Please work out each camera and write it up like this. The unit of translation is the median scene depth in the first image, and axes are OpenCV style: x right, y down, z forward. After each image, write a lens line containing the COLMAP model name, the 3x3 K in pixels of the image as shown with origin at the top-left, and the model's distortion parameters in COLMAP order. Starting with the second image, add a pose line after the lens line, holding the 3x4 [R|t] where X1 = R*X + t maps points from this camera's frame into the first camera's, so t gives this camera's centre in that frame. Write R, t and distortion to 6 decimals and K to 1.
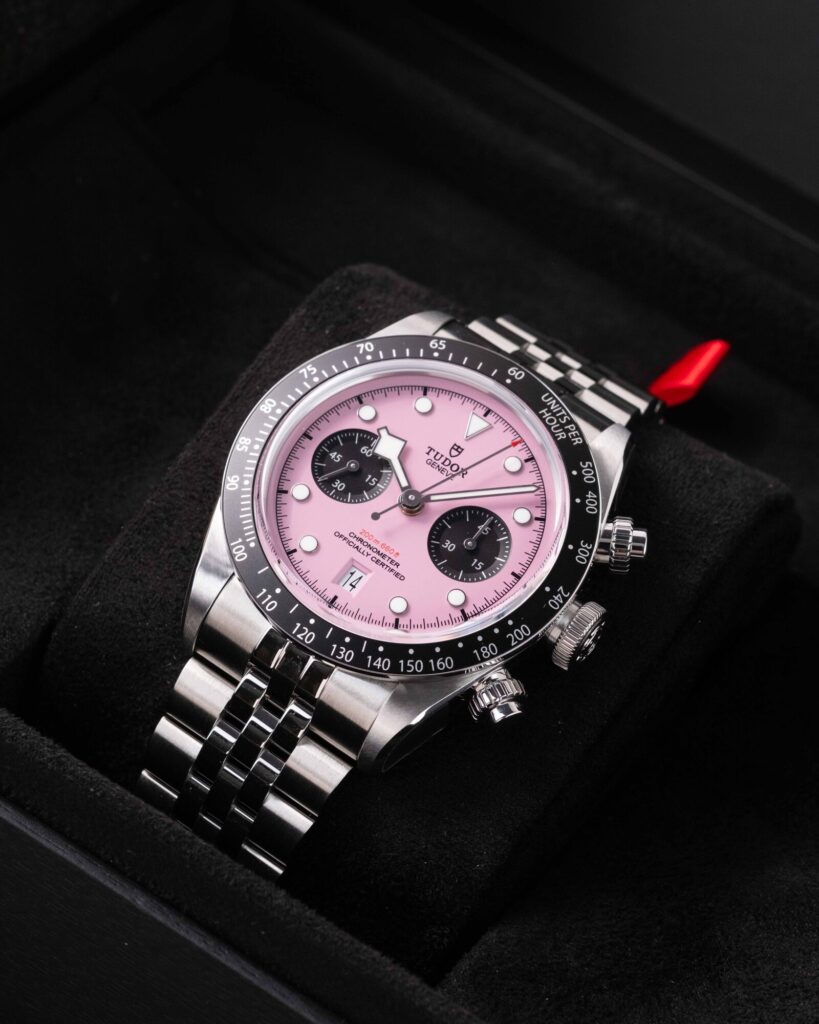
lens RADIAL K [[4374.8, 0, 415.6], [0, 4374.8, 512.0], [0, 0, 1]] dist [0.157070, 0.000000]
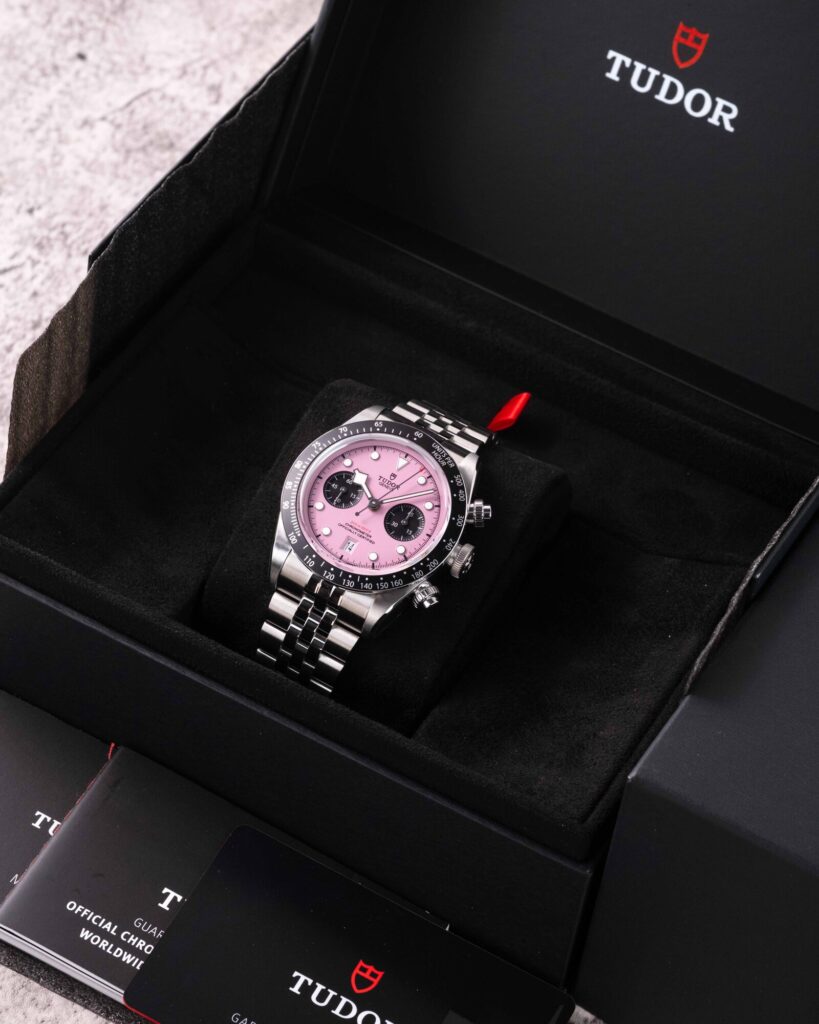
lens RADIAL K [[4374.8, 0, 407.5], [0, 4374.8, 514.8], [0, 0, 1]] dist [0.157070, 0.000000]
pose [[0.993797, -0.110868, -0.008737, 0.031887], [0.111166, 0.992565, 0.049572, -0.096948], [0.003176, -0.050235, 0.998732, -1.037977]]
